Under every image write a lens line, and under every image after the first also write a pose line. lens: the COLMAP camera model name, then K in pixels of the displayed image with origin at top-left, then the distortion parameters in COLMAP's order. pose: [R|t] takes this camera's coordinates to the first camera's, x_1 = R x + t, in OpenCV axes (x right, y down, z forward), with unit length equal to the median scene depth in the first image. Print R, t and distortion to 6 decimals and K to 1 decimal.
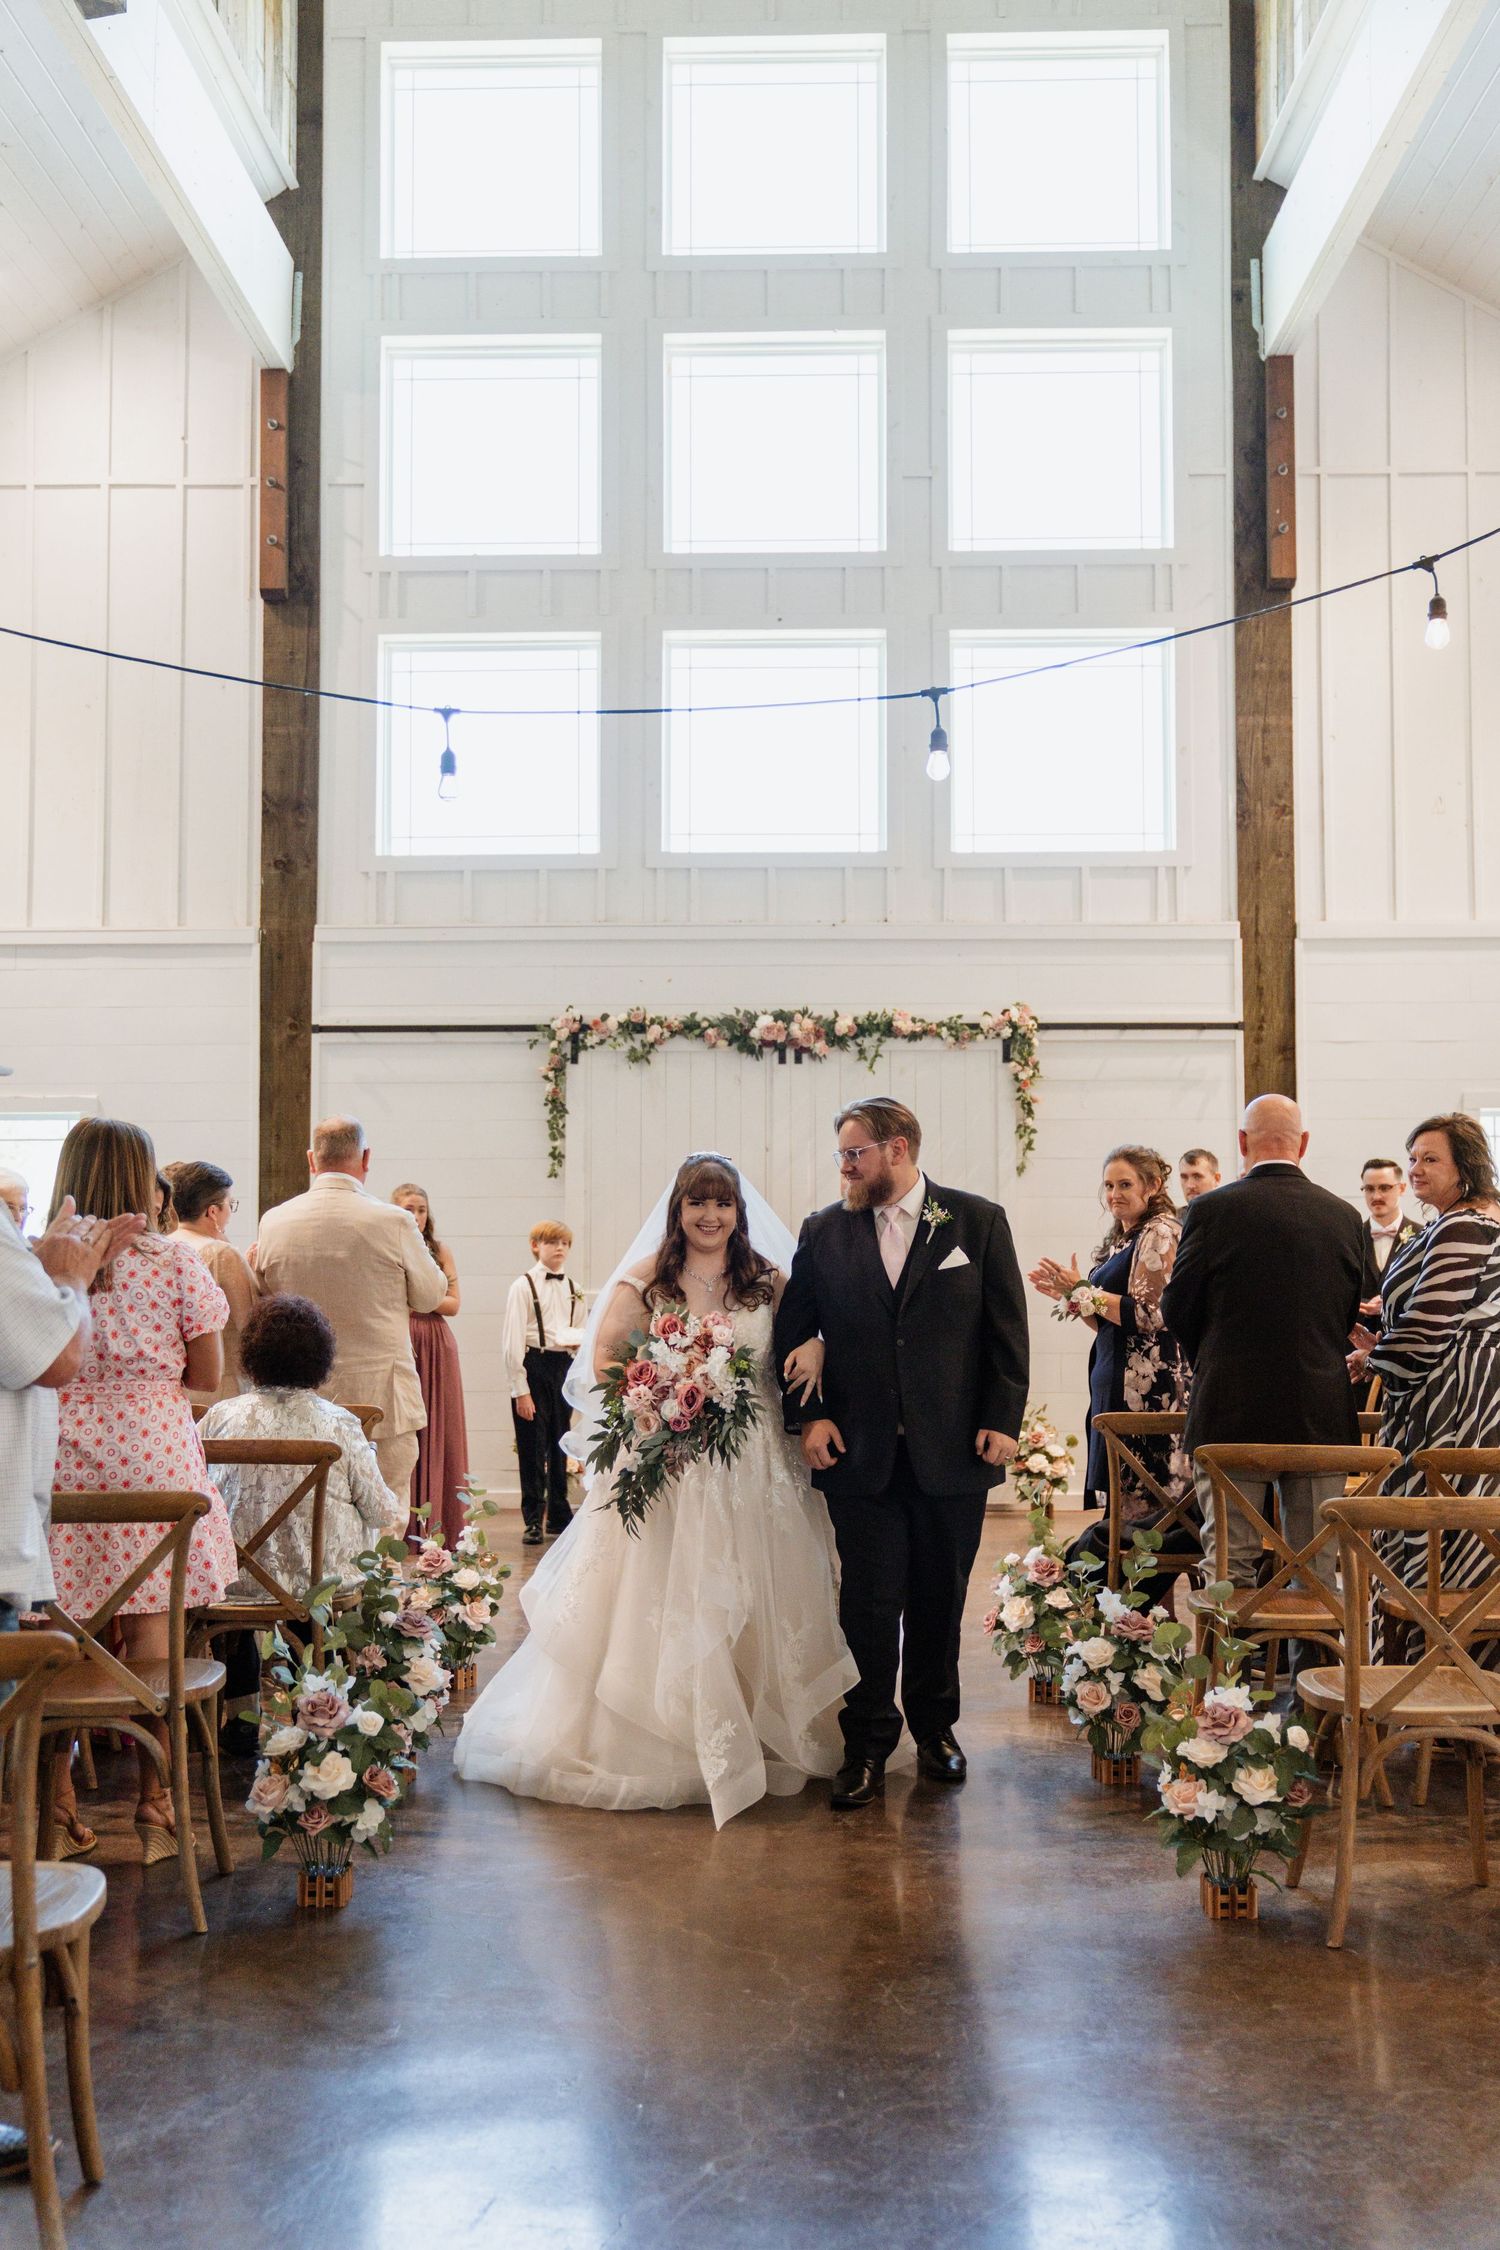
lens RADIAL K [[2258.5, 0, 762.7], [0, 2258.5, 1138.7], [0, 0, 1]] dist [0.039820, 0.000000]
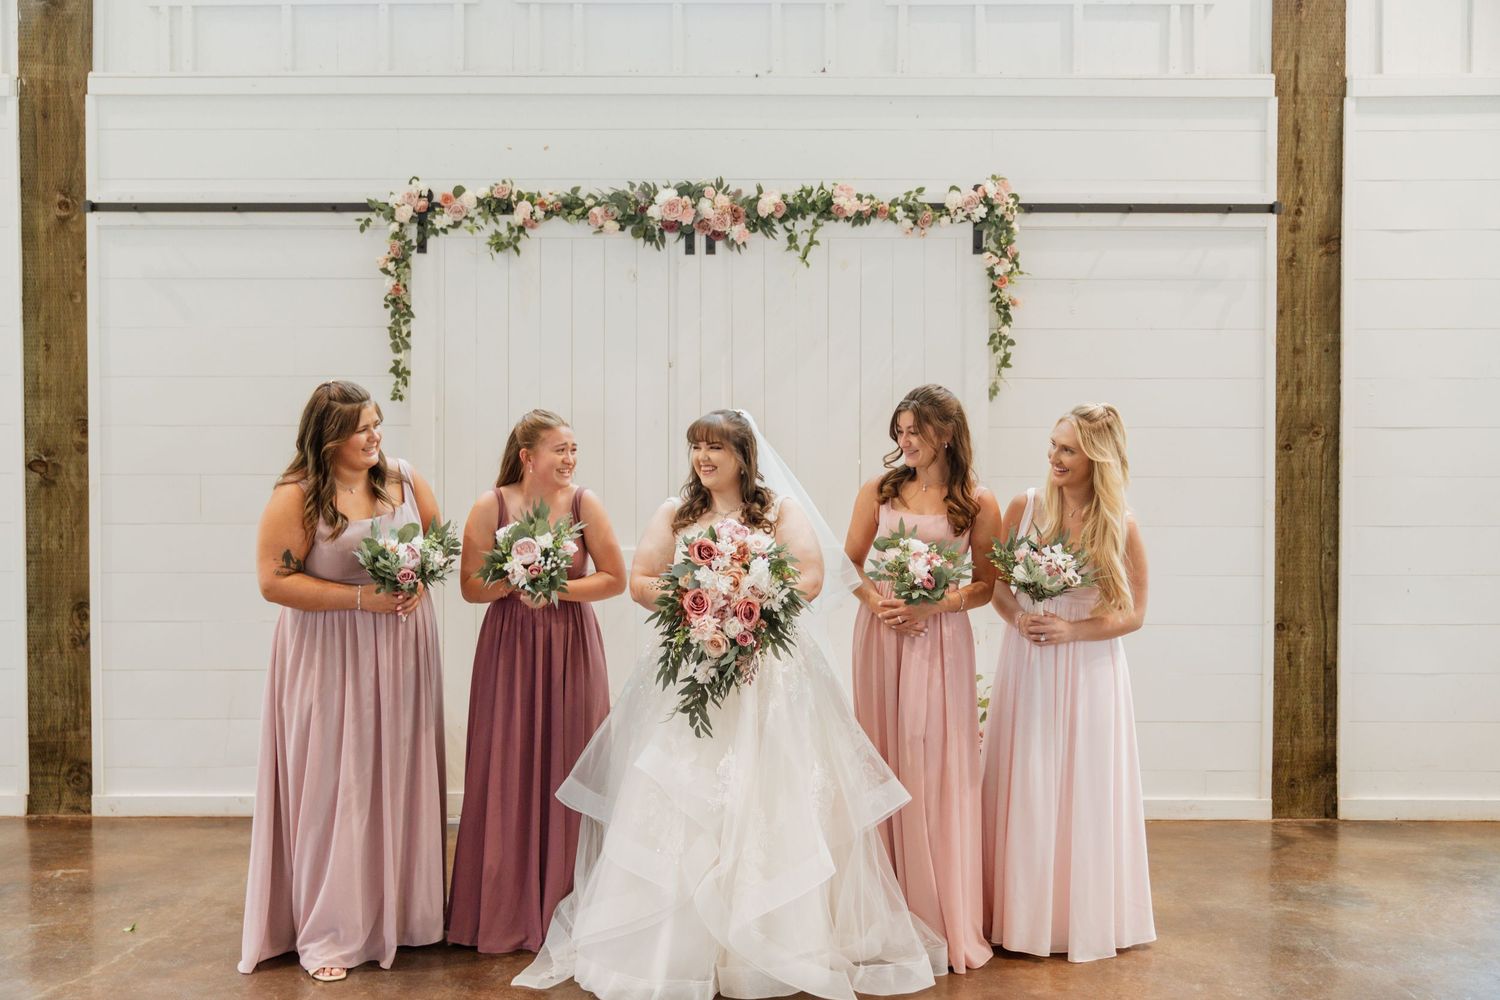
lens RADIAL K [[1300.2, 0, 752.3], [0, 1300.2, 501.5], [0, 0, 1]] dist [0.008642, 0.000125]
pose [[0.999477, 0.001208, 0.032324, 0.015869], [-0.003803, 0.996759, 0.080354, 0.015638], [-0.032122, -0.080435, 0.996242, 0.549184]]
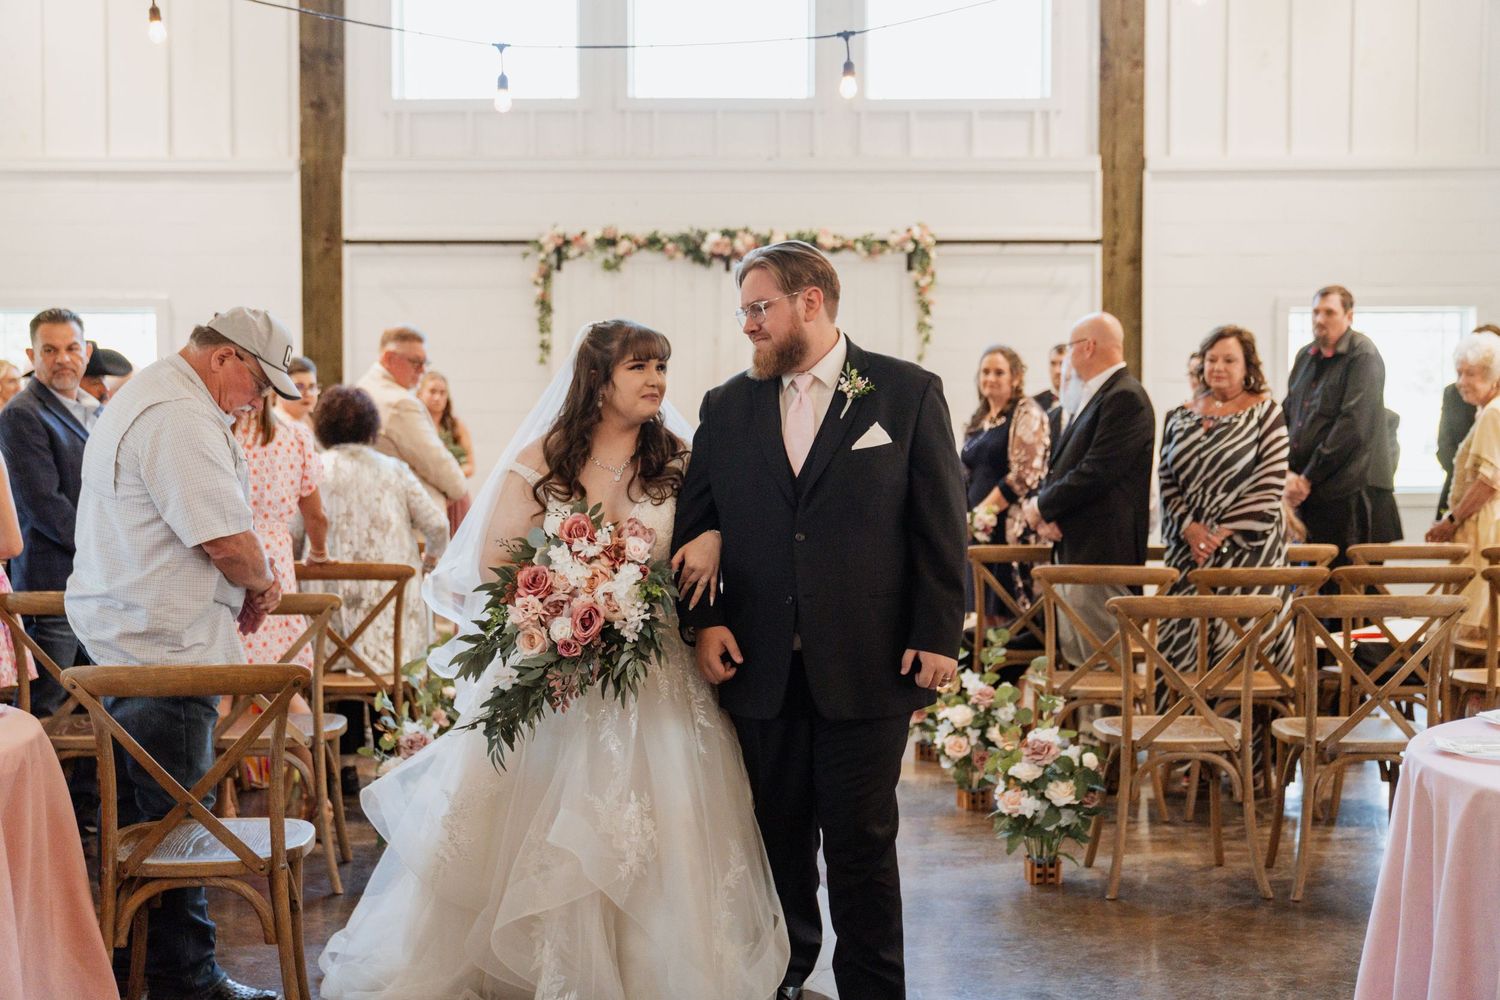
lens RADIAL K [[2023.6, 0, 734.6], [0, 2023.6, 491.8], [0, 0, 1]] dist [0.063051, 0.000000]
pose [[0.999867, 0.000275, 0.016321, -0.005690], [-0.001660, 0.996392, 0.084857, -0.007599], [-0.016239, -0.084872, 0.996259, -0.112148]]
